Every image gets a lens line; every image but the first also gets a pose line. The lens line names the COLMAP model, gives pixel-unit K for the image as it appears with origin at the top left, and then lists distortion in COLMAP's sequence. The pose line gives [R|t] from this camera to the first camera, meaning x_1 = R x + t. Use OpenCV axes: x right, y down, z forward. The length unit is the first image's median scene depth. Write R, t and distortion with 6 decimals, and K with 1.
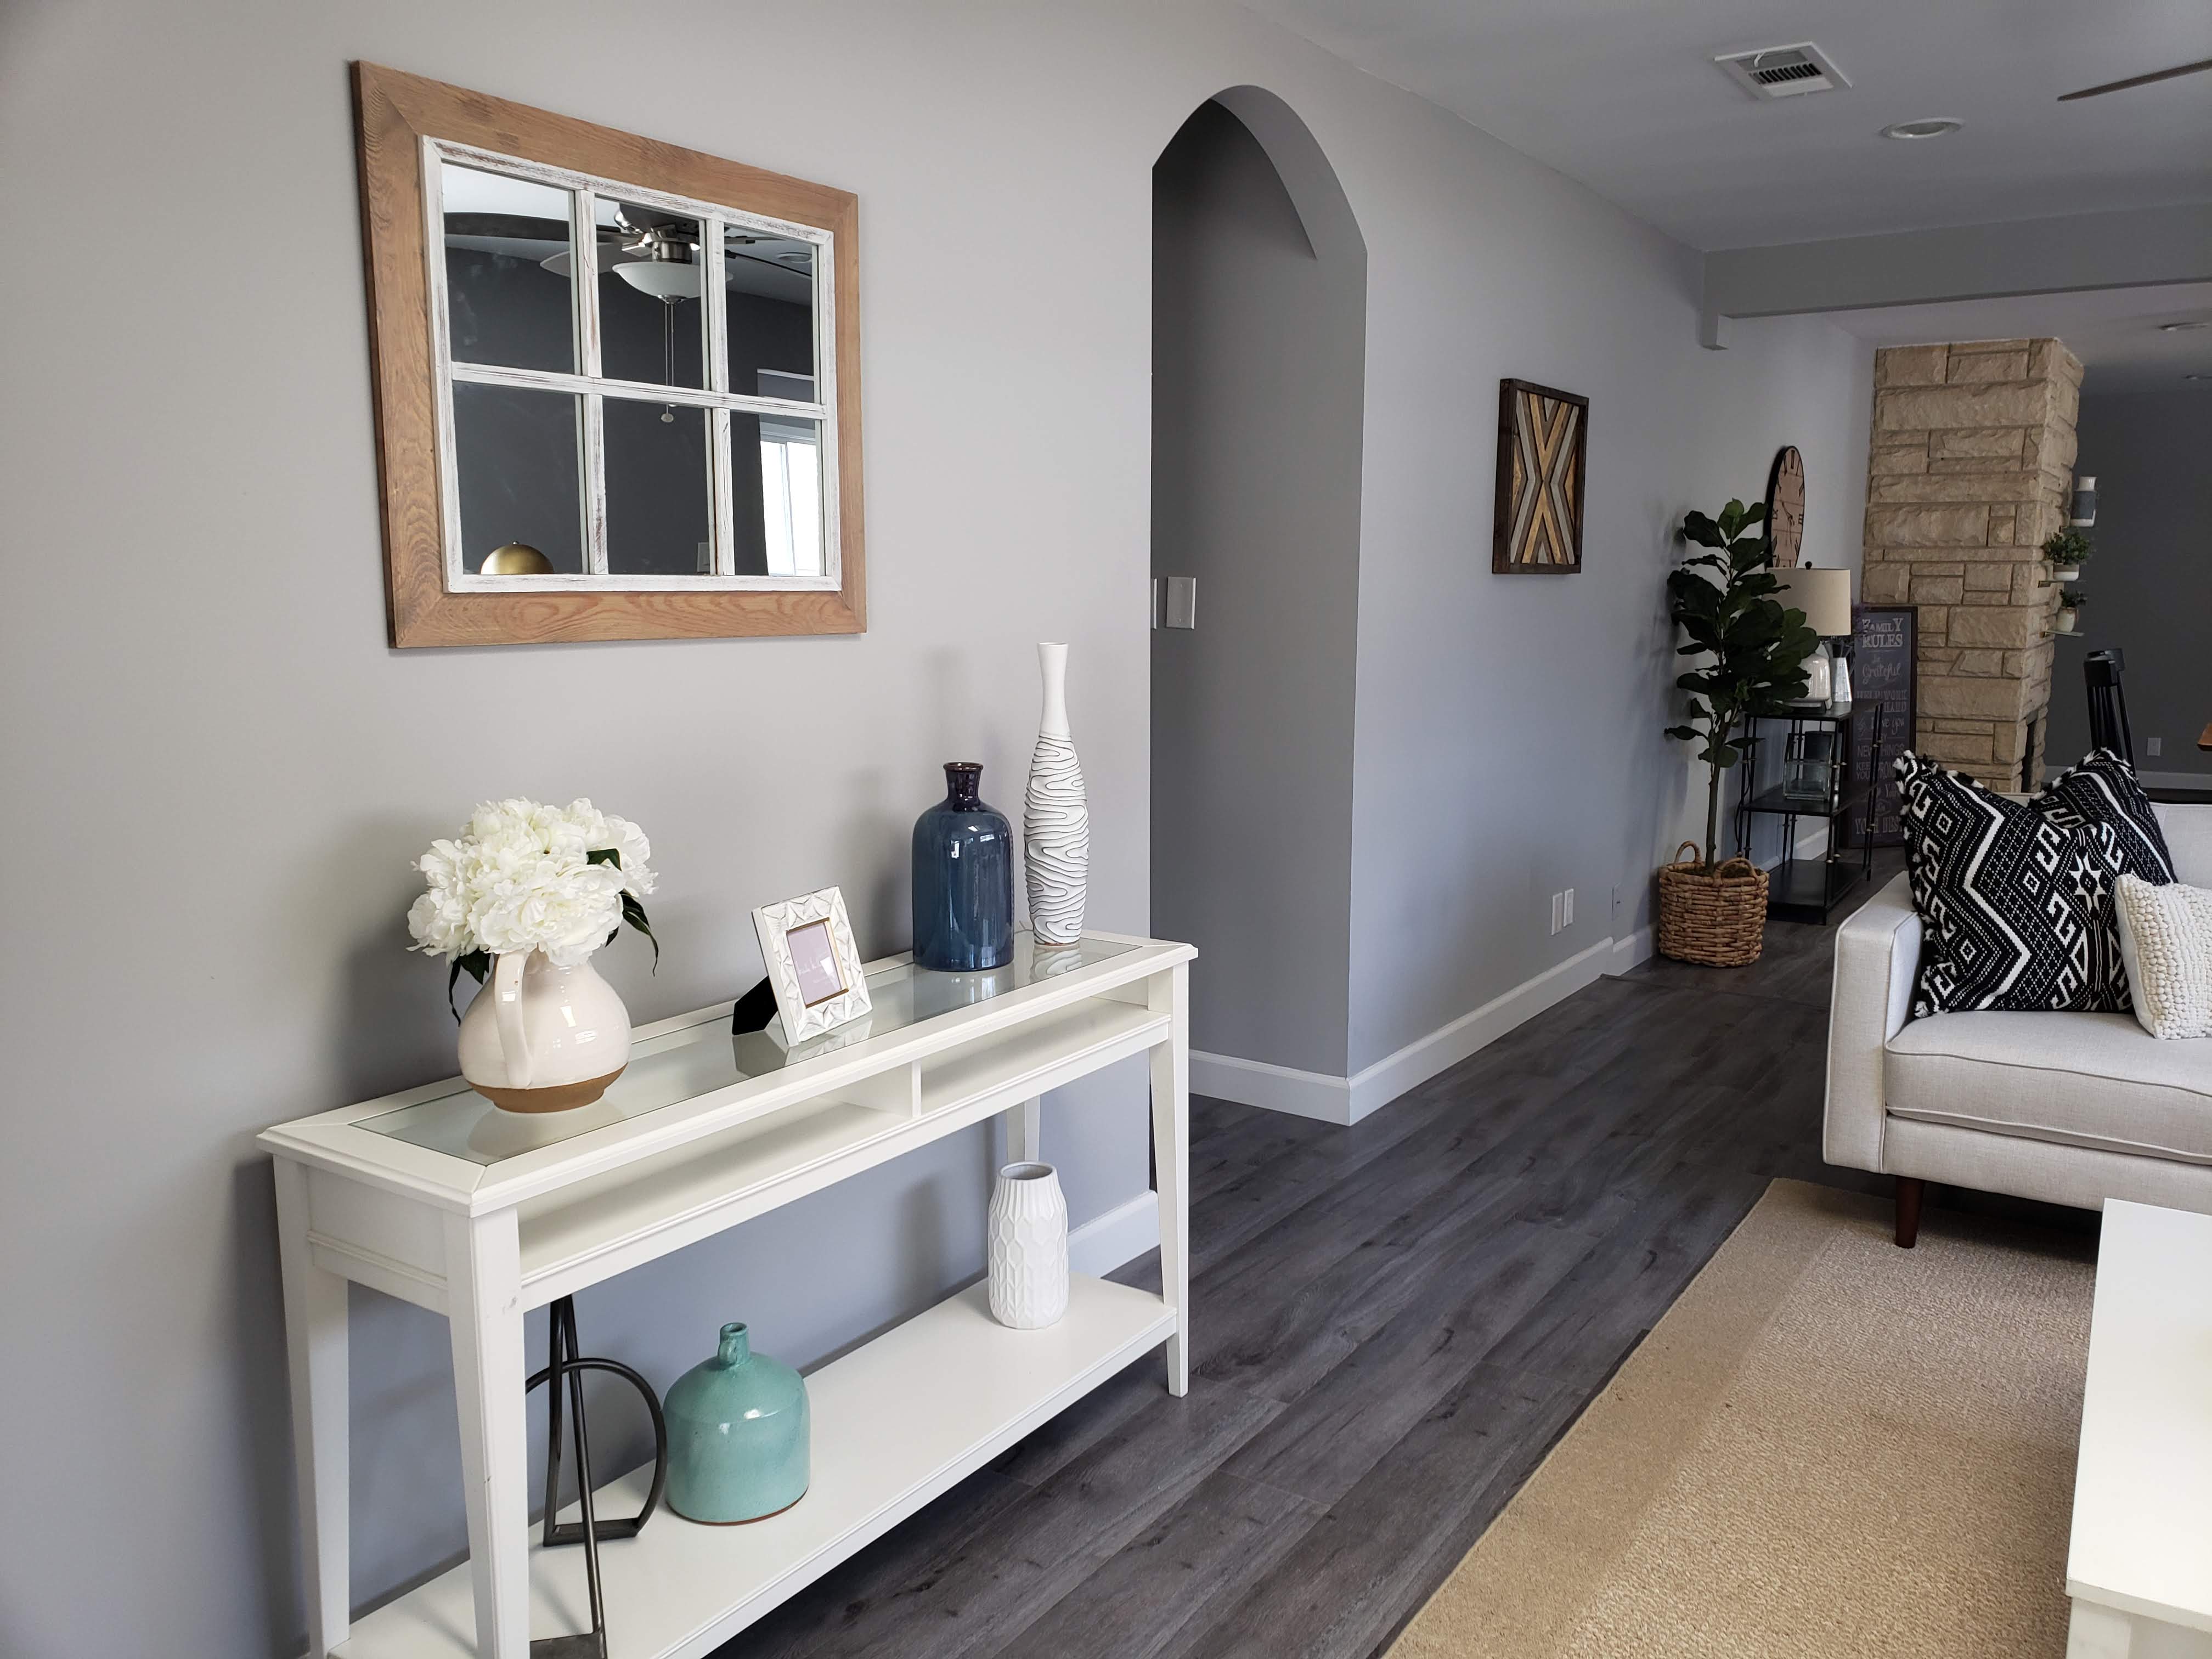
lens RADIAL K [[1686.4, 0, 1106.0], [0, 1686.4, 829.5], [0, 0, 1]] dist [-0.021996, -0.002088]
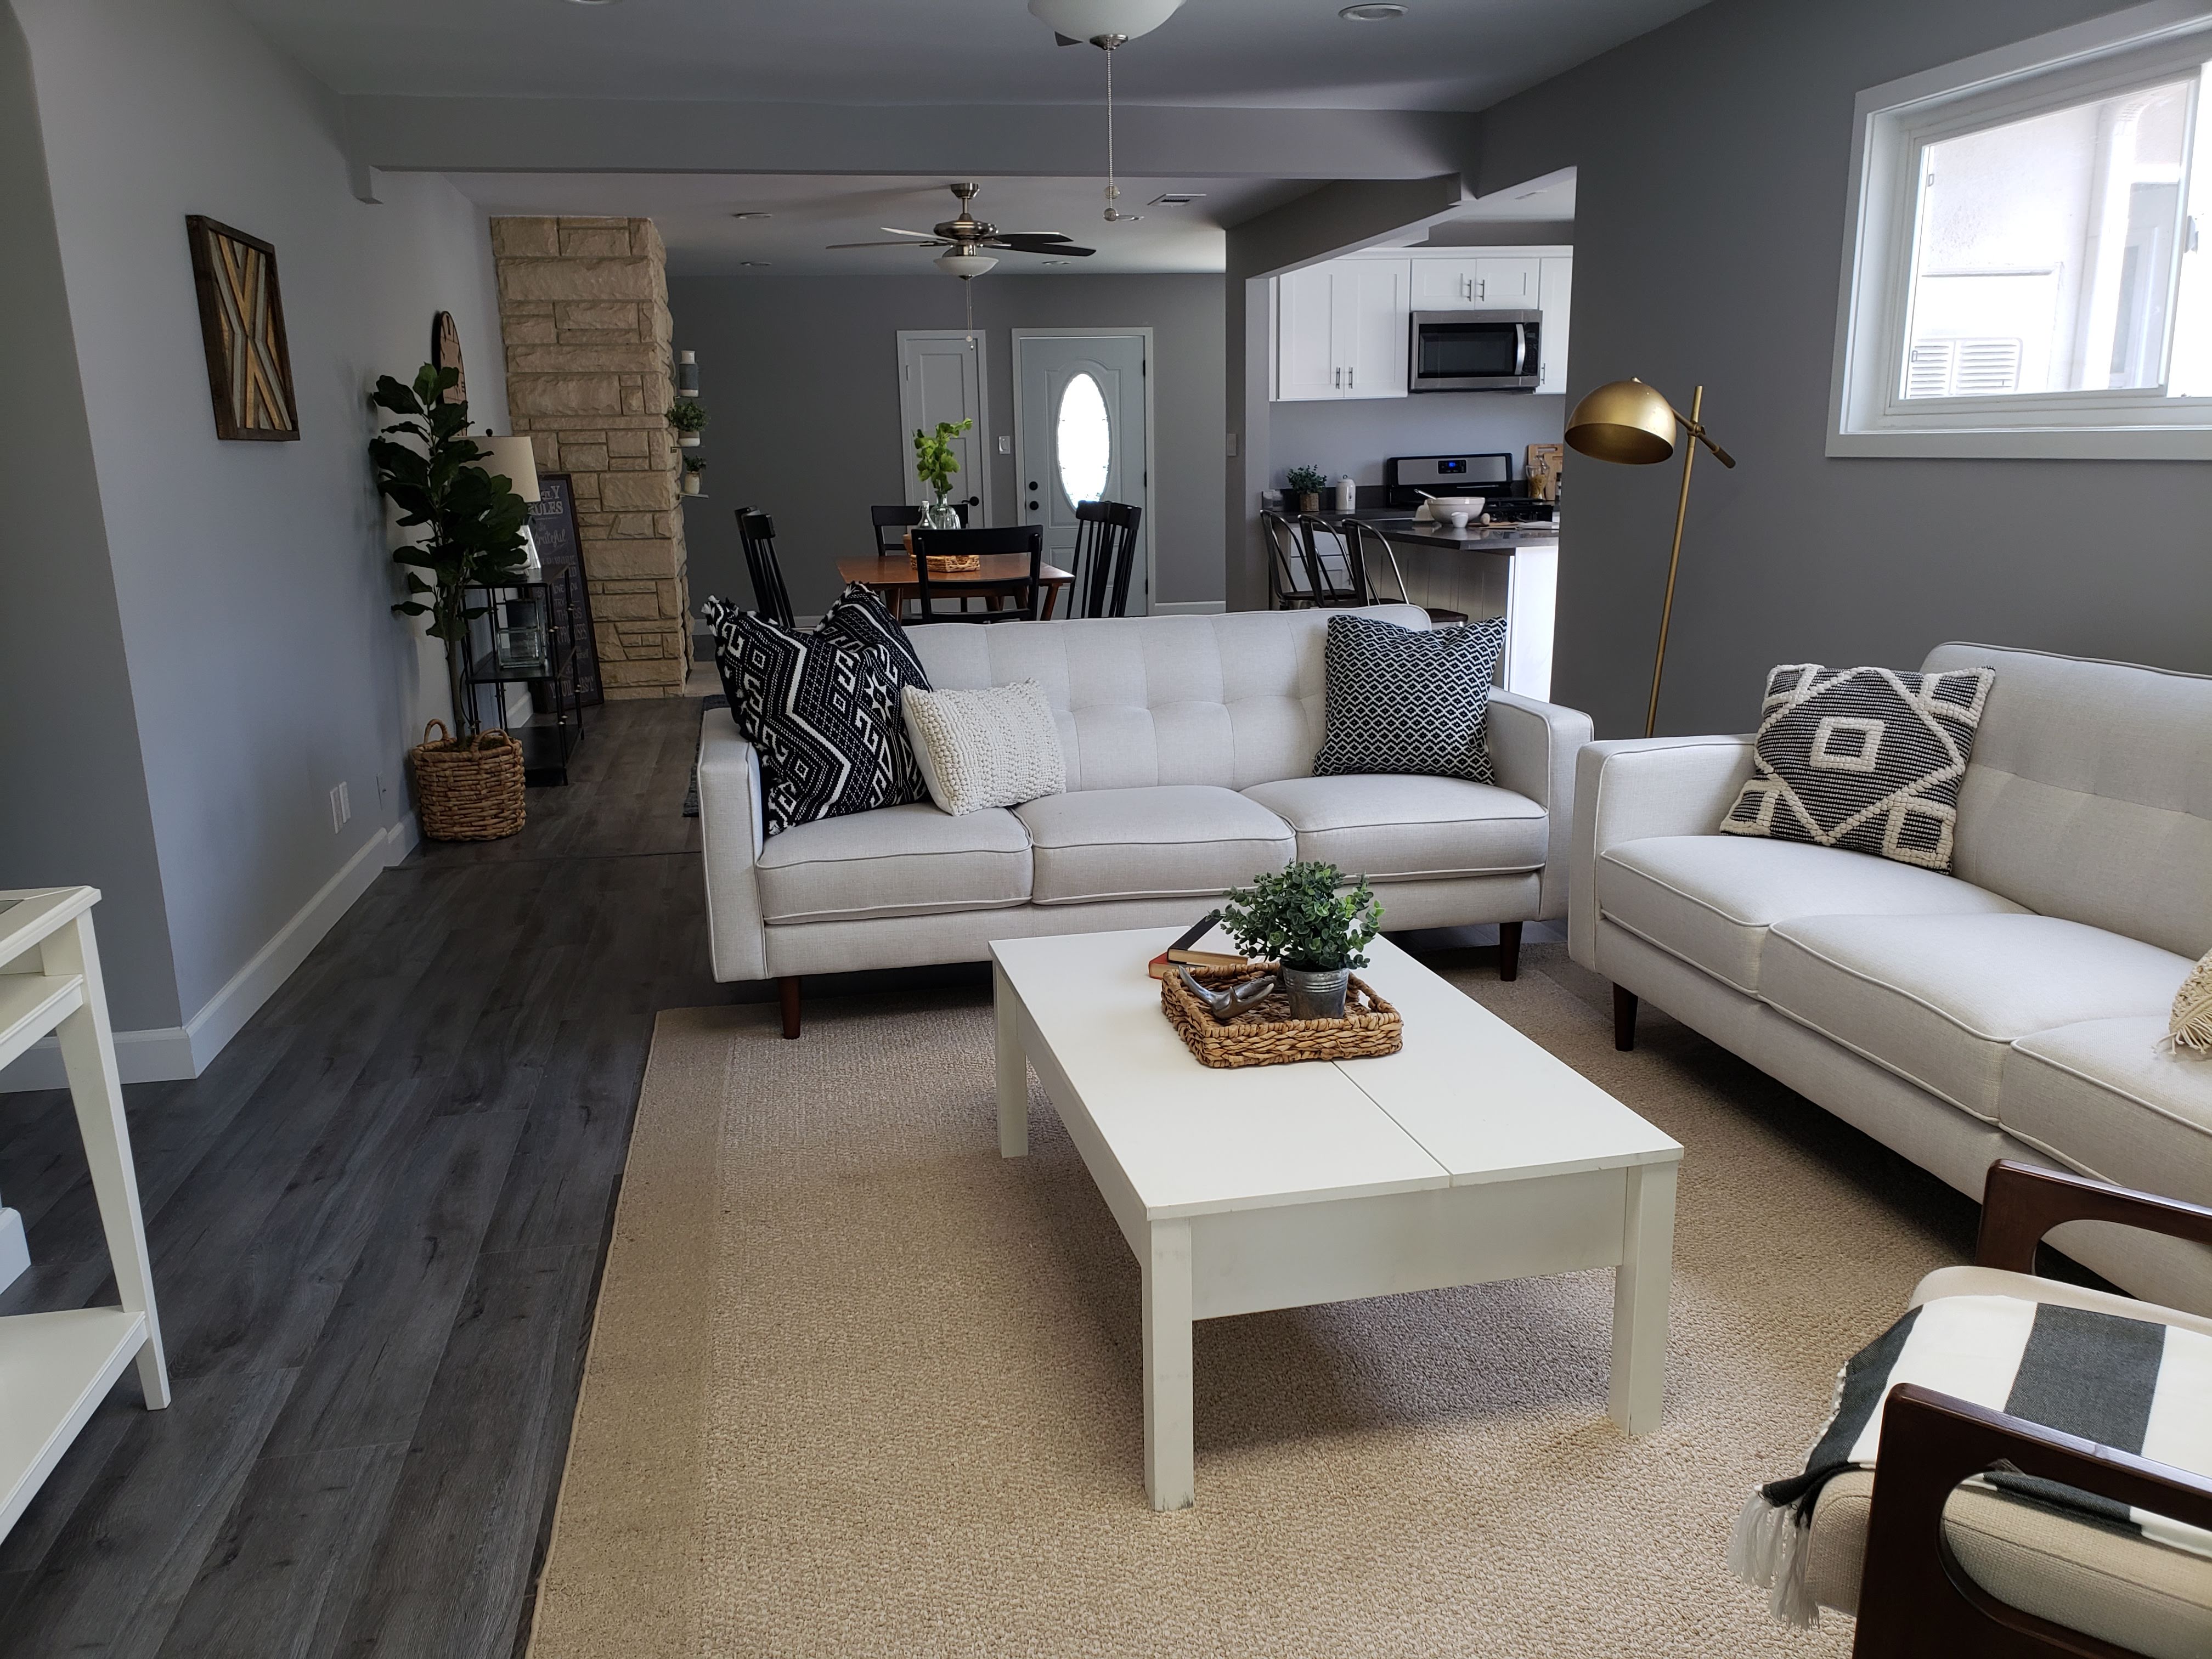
lens RADIAL K [[1697.2, 0, 1106.5], [0, 1697.2, 893.7], [0, 0, 1]] dist [-0.050866, 0.008040]
pose [[0.683660, -0.191017, 0.704359, -0.146589], [0.116779, 0.981336, 0.152784, 0.003965], [-0.720397, -0.022198, 0.693207, 0.056794]]
